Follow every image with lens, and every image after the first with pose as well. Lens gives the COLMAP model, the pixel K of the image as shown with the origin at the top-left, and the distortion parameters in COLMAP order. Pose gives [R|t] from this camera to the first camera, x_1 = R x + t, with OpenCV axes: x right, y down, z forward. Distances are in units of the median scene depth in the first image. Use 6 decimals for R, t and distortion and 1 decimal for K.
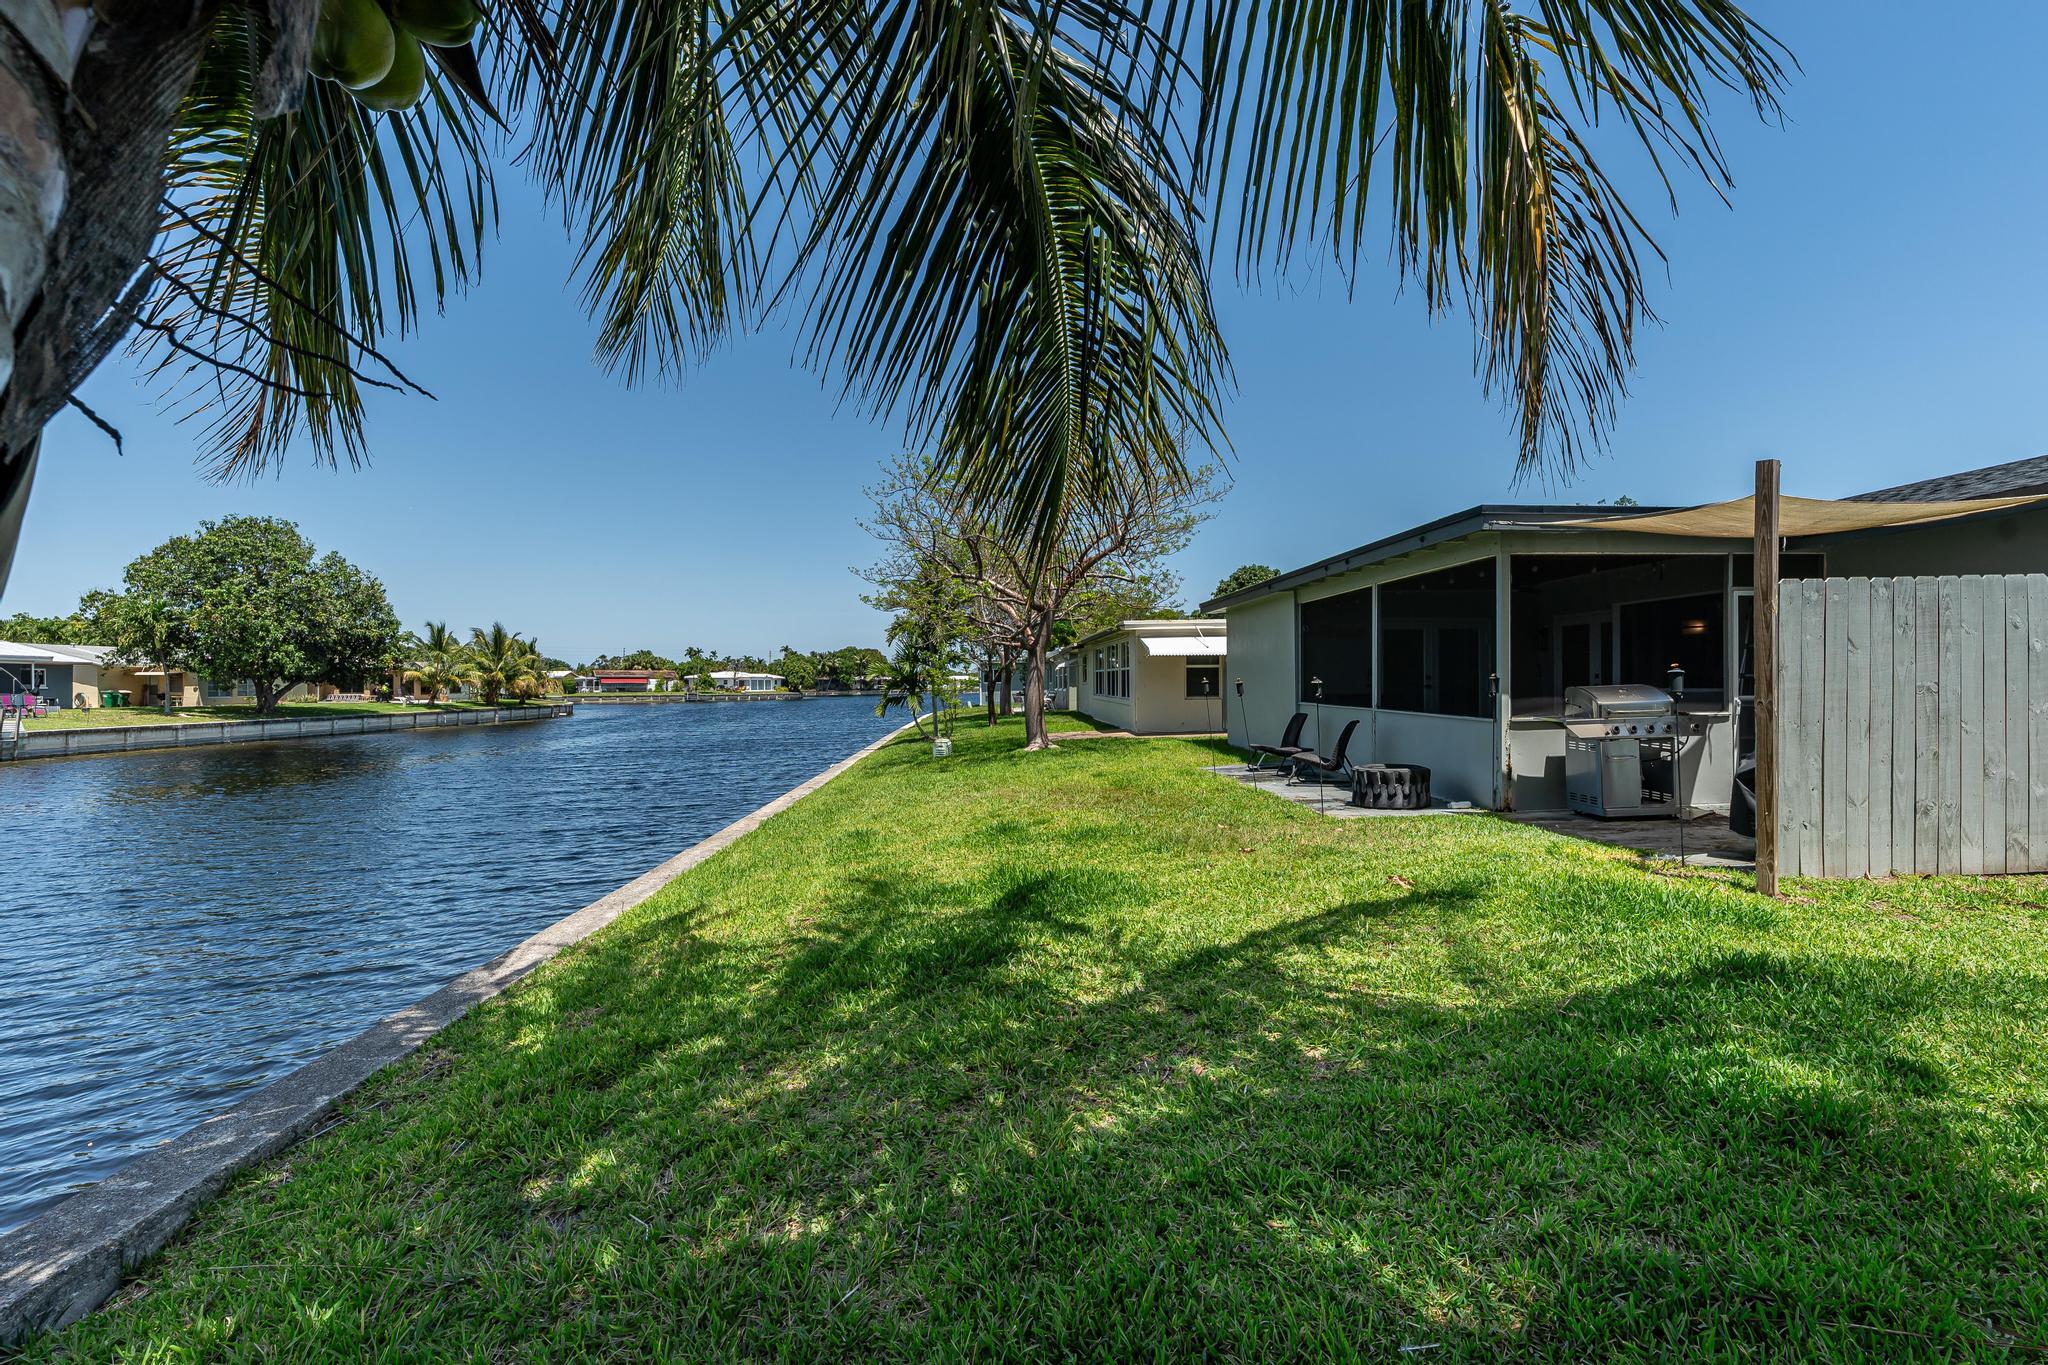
lens RADIAL K [[926.7, 0, 1023.5], [0, 926.7, 695.7], [0, 0, 1]] dist [-0.003229, 0.004268]
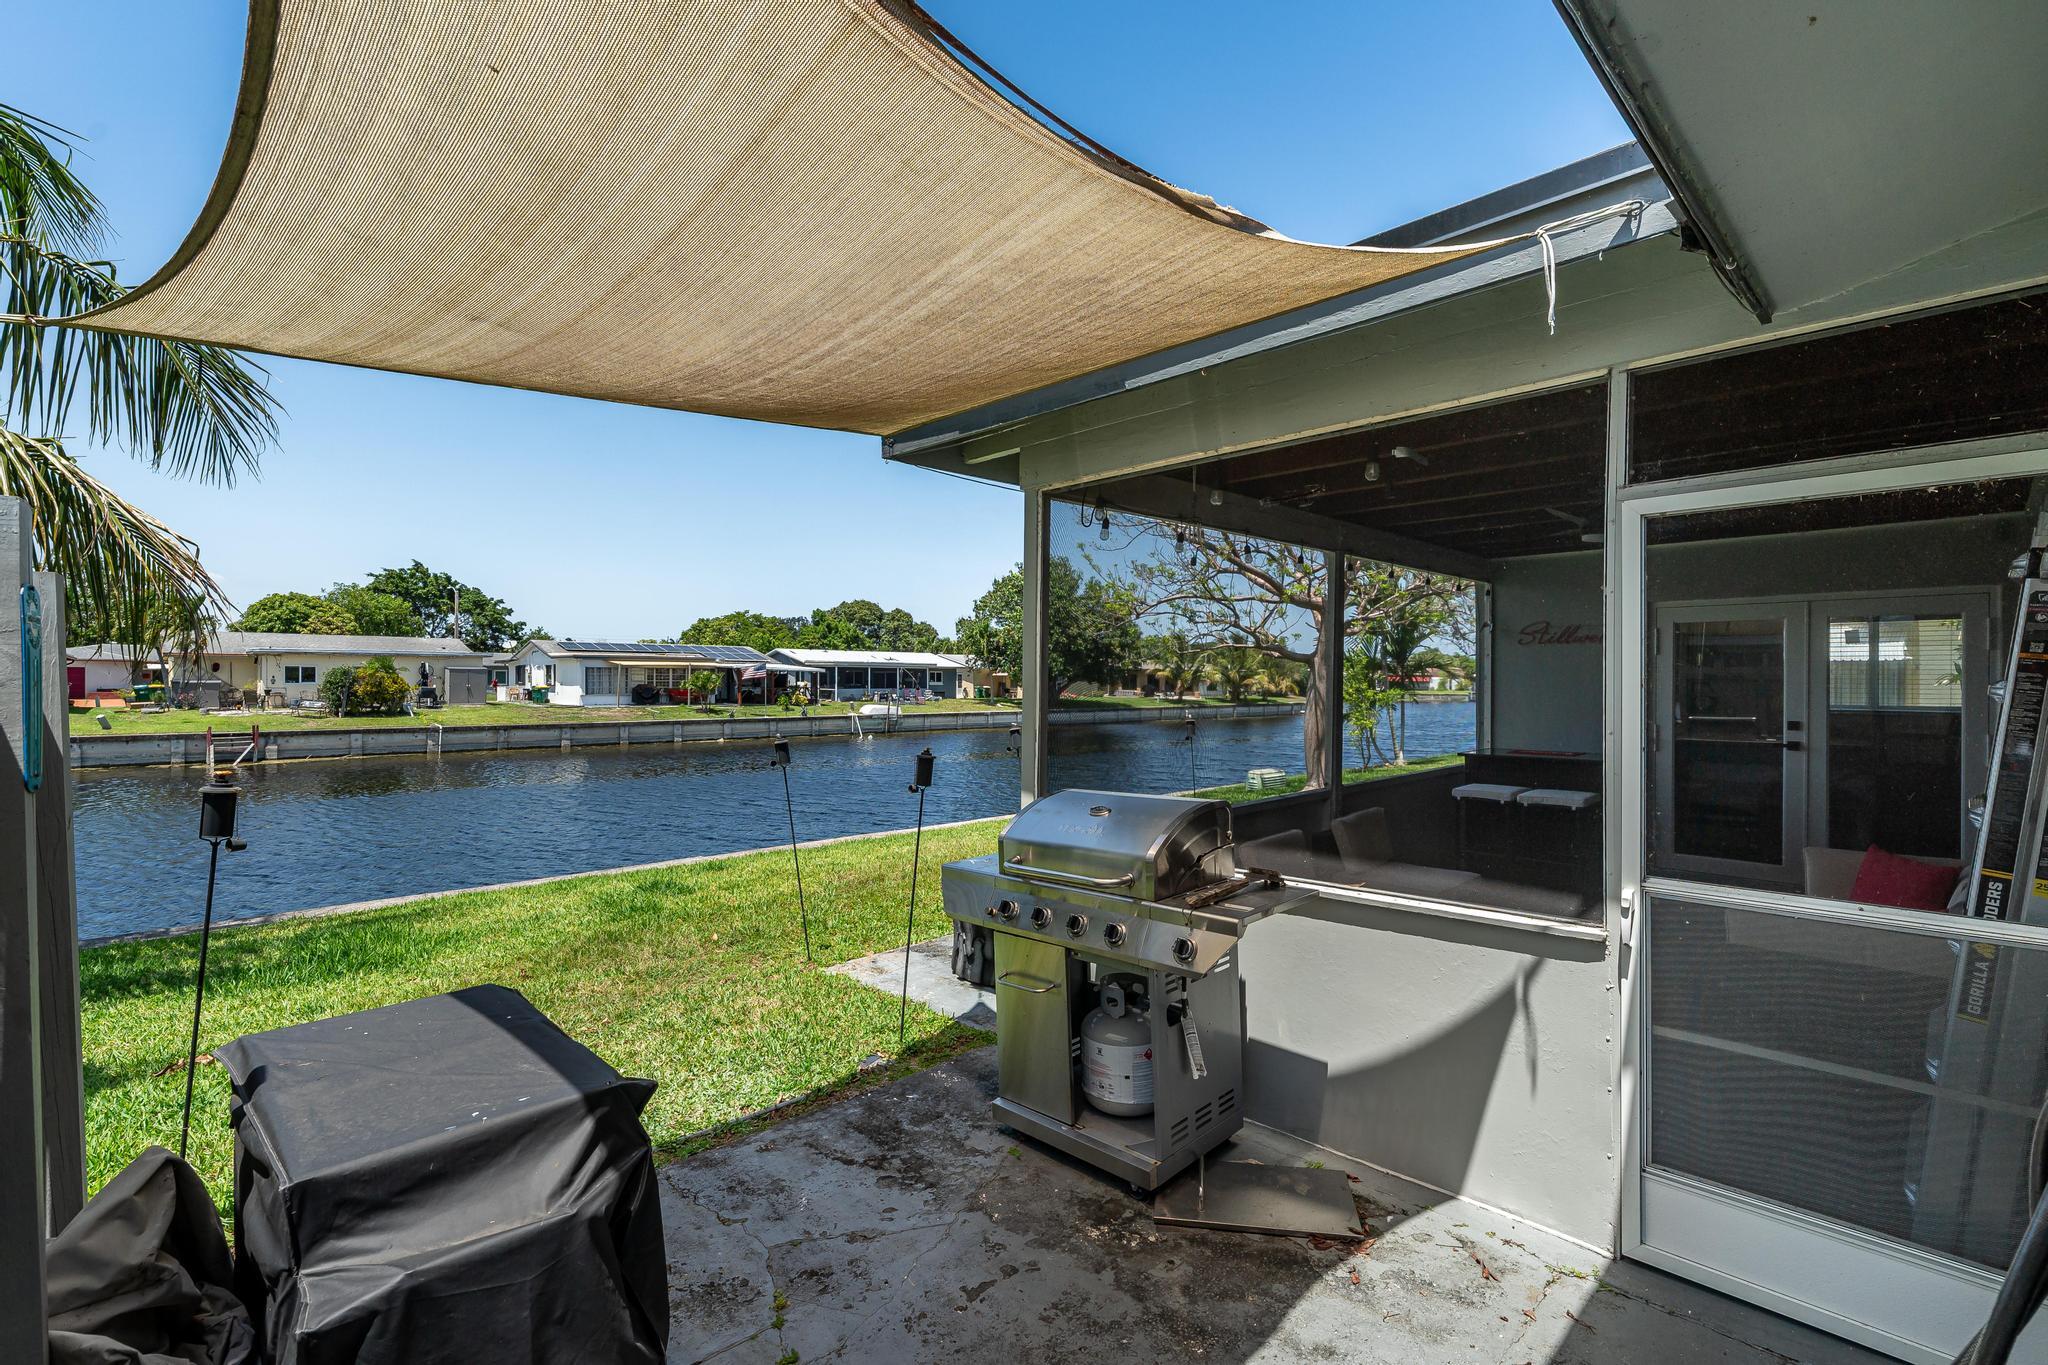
lens RADIAL K [[919.0, 0, 1025.2], [0, 919.0, 682.3], [0, 0, 1]] dist [-0.000342, 0.000639]
pose [[0.654315, 0.008745, -0.756172, 0.143419], [-0.016246, 0.999865, -0.002495, -0.009055], [0.756048, 0.013917, 0.654368, 0.113317]]
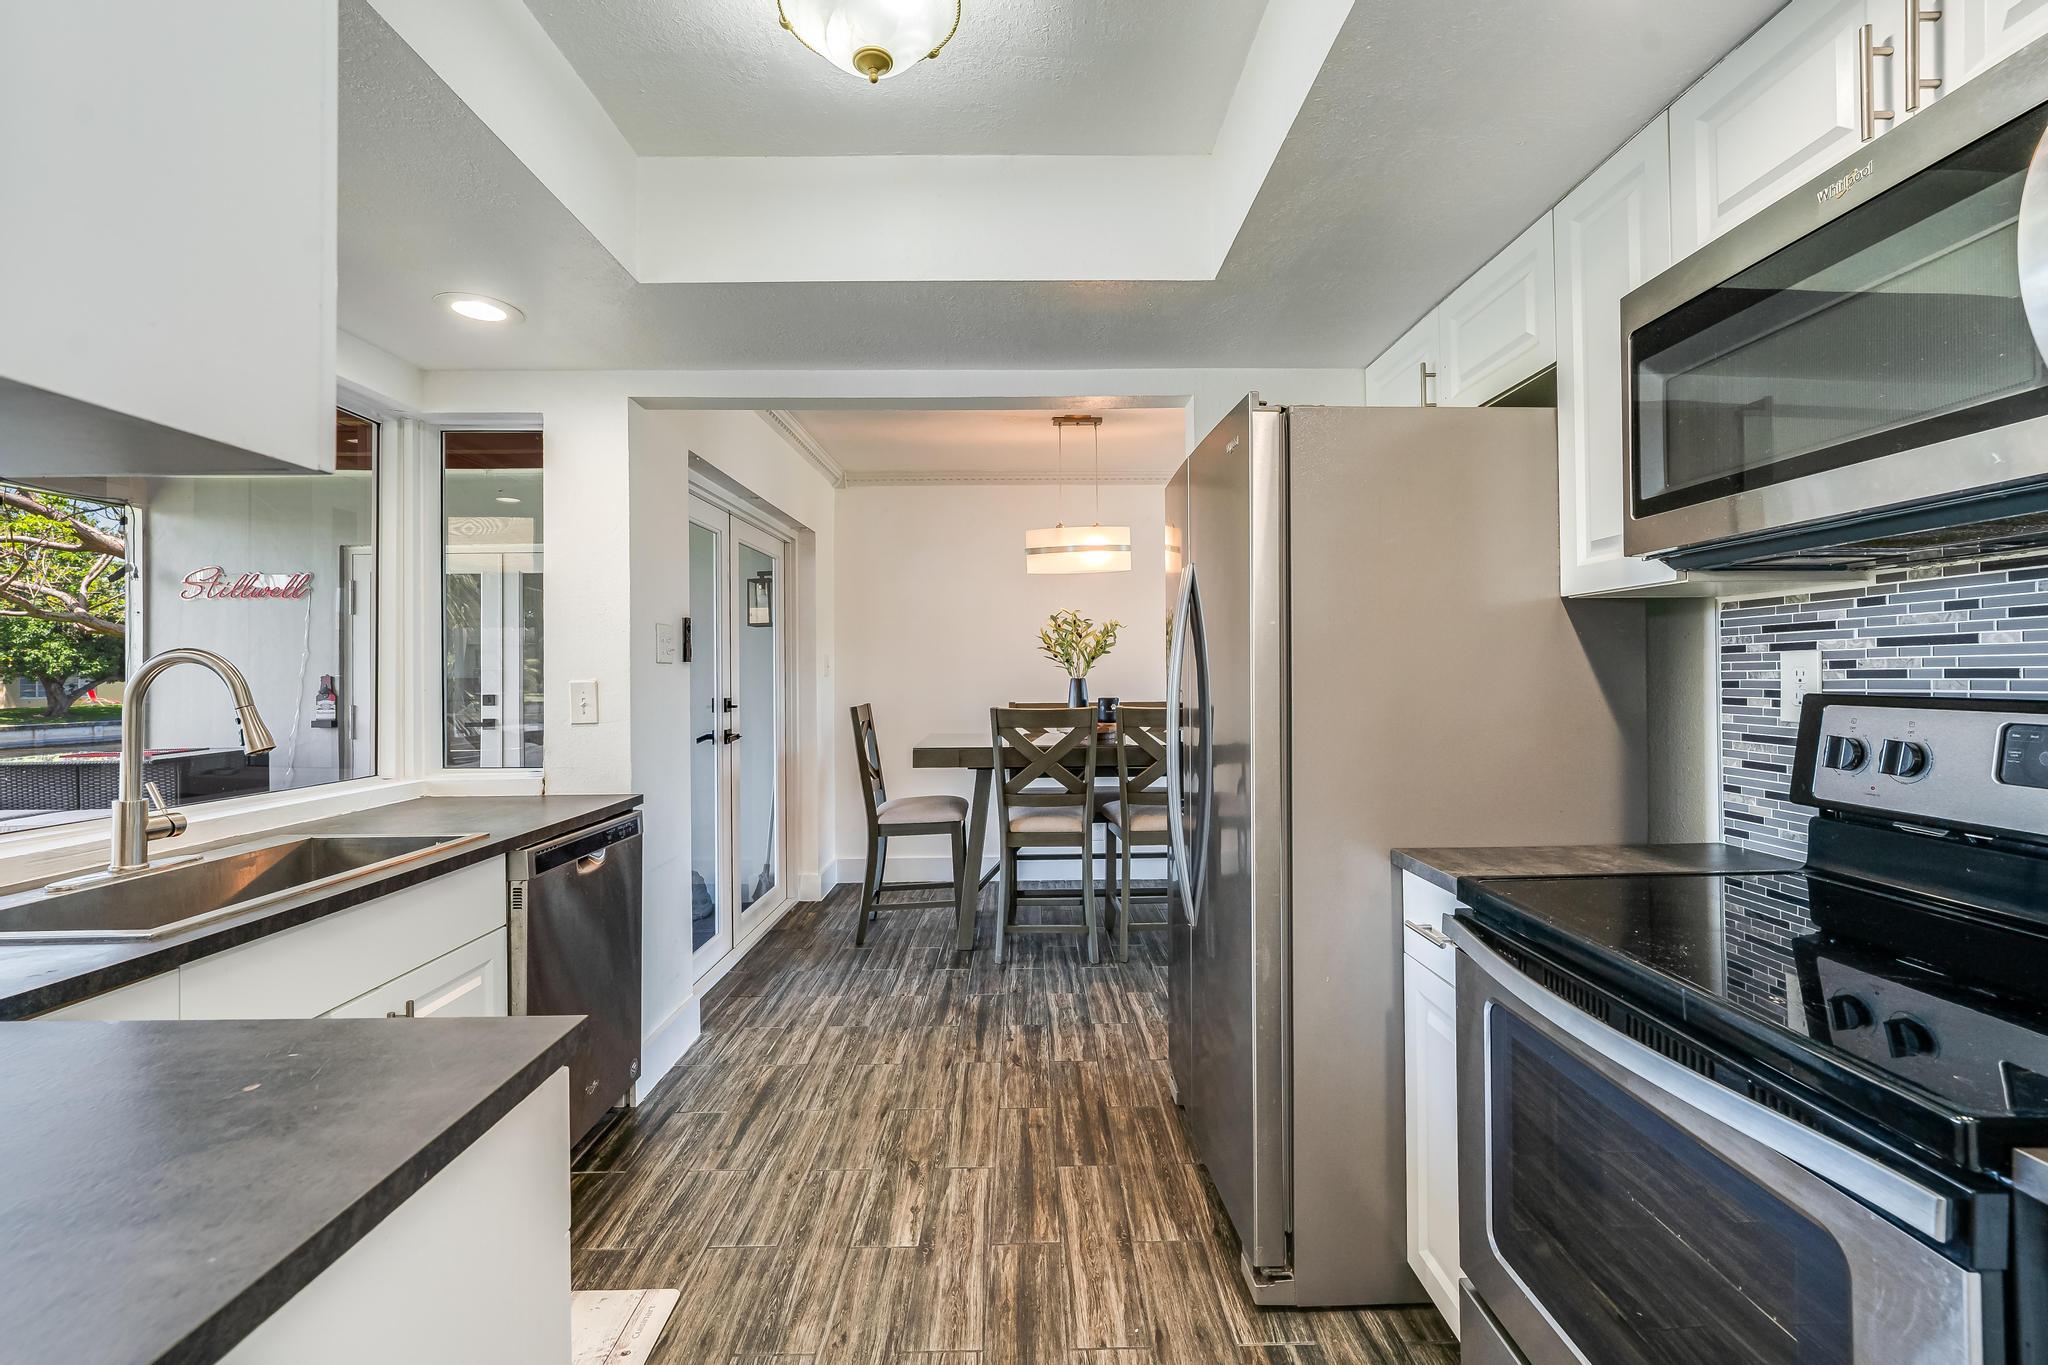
lens RADIAL K [[891.5, 0, 1019.7], [0, 891.5, 673.2], [0, 0, 1]] dist [-0.000806, -0.000055]
pose [[0.998388, -0.005382, -0.056510, 0.183019], [0.004591, 0.999890, -0.014118, -0.006555], [0.056579, 0.013836, 0.998302, 0.173734]]
